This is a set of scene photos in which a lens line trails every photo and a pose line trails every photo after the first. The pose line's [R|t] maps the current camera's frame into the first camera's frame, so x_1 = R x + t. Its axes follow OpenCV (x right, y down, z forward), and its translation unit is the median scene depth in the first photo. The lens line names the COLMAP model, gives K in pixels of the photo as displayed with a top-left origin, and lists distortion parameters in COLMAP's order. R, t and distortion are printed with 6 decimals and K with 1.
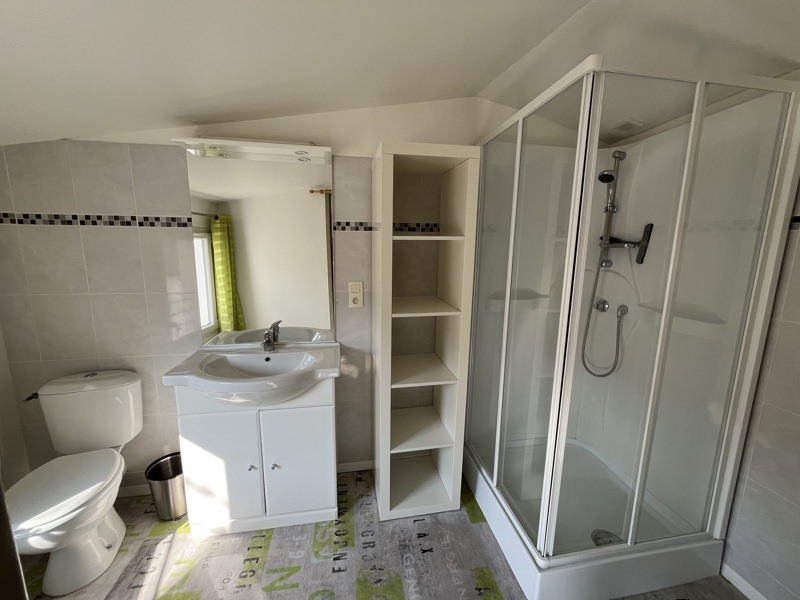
lens RADIAL K [[321.3, 0, 407.8], [0, 321.3, 300.0], [0, 0, 1]] dist [-0.002990, -0.000693]
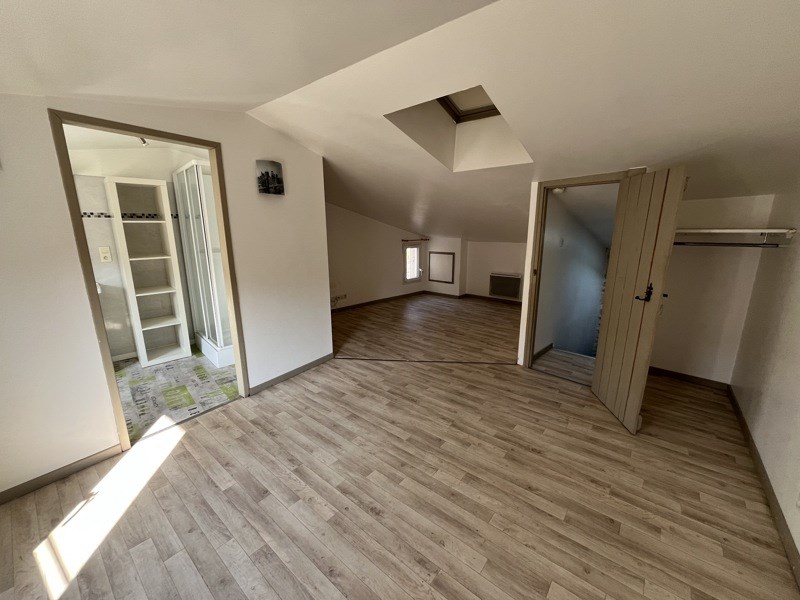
lens RADIAL K [[321.3, 0, 403.4], [0, 321.3, 304.5], [0, 0, 1]] dist [-0.002990, -0.000693]
pose [[0.837000, -0.134177, 0.530498, 0.249063], [0.108548, 0.990918, 0.079367, 0.308095], [-0.536329, -0.008846, 0.843963, -1.426280]]
